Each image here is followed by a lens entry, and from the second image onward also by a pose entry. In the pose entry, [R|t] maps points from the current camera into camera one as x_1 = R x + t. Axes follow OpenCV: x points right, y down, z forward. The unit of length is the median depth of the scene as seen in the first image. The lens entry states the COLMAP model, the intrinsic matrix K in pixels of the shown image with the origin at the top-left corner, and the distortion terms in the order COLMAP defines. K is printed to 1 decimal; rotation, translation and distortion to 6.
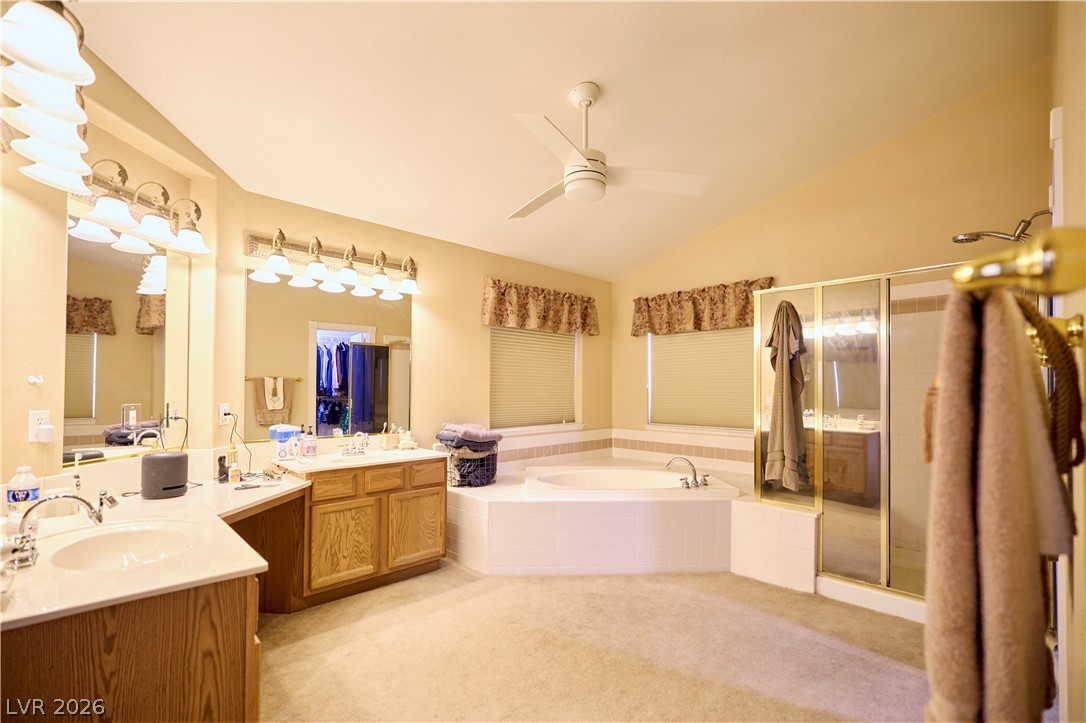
lens RADIAL K [[476.8, 0, 543.7], [0, 476.8, 368.6], [0, 0, 1]] dist [0.000573, -0.000637]
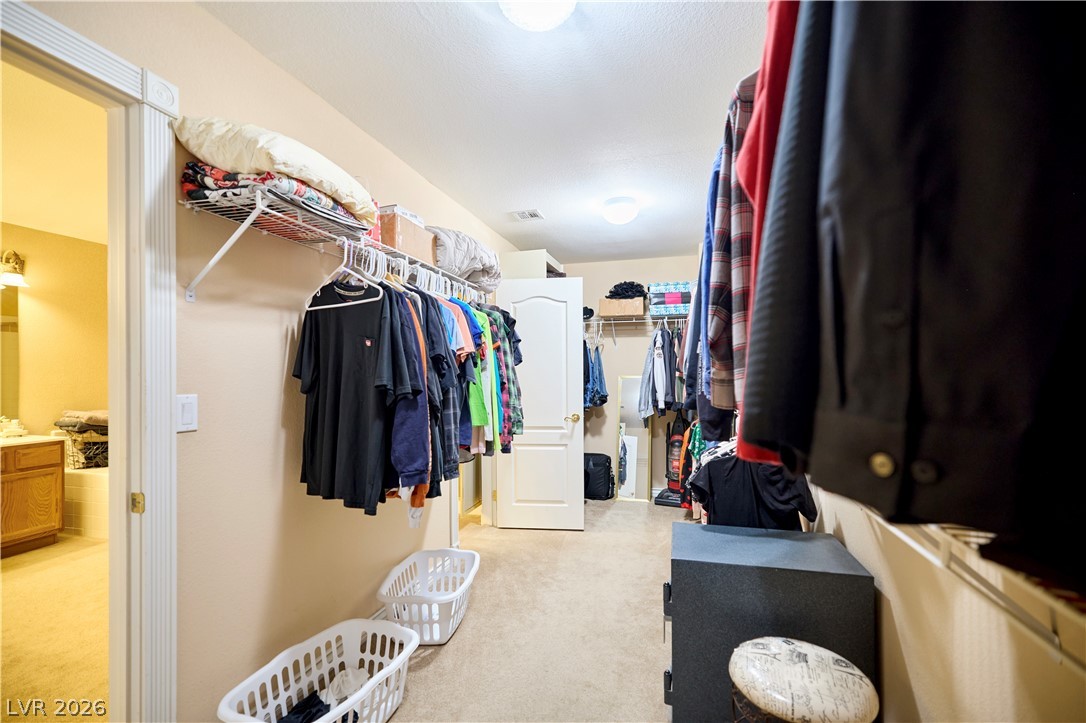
lens RADIAL K [[476.8, 0, 544.0], [0, 476.8, 365.7], [0, 0, 1]] dist [0.000573, -0.000637]
pose [[0.870585, -0.006323, 0.491978, 0.205498], [-0.006846, 0.999665, 0.024964, -0.019045], [-0.491971, -0.025101, 0.870250, -0.458095]]
